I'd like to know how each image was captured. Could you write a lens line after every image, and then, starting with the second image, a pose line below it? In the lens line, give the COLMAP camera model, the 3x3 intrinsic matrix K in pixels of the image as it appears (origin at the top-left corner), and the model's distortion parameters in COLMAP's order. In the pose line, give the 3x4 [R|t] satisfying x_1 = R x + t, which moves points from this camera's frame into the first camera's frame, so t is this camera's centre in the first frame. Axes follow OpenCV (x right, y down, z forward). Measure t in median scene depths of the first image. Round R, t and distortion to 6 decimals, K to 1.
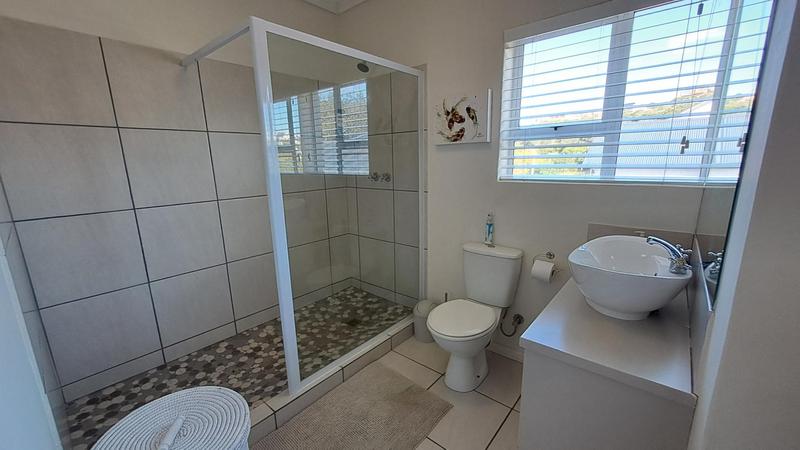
lens RADIAL K [[316.7, 0, 399.4], [0, 316.7, 226.4], [0, 0, 1]] dist [-0.002972, 0.001130]
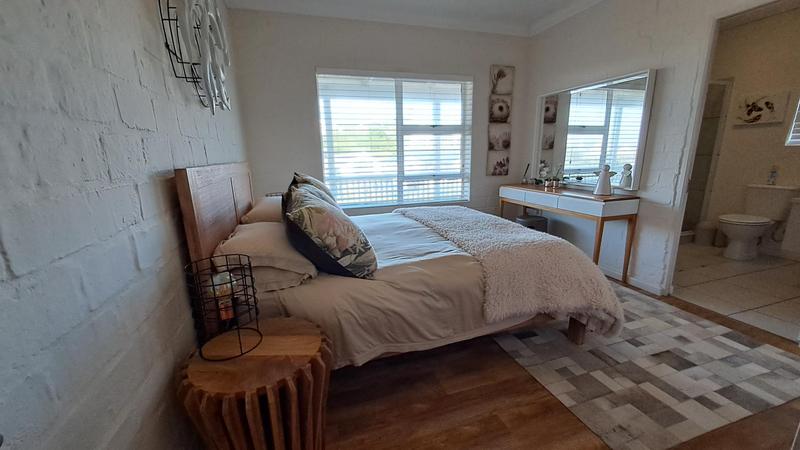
lens RADIAL K [[316.7, 0, 398.8], [0, 316.7, 227.6], [0, 0, 1]] dist [-0.002972, 0.001130]
pose [[0.836393, 0.121835, -0.534419, -0.434934], [-0.104977, 0.992541, 0.061982, 0.385891], [0.537984, 0.004261, 0.842944, -1.450740]]
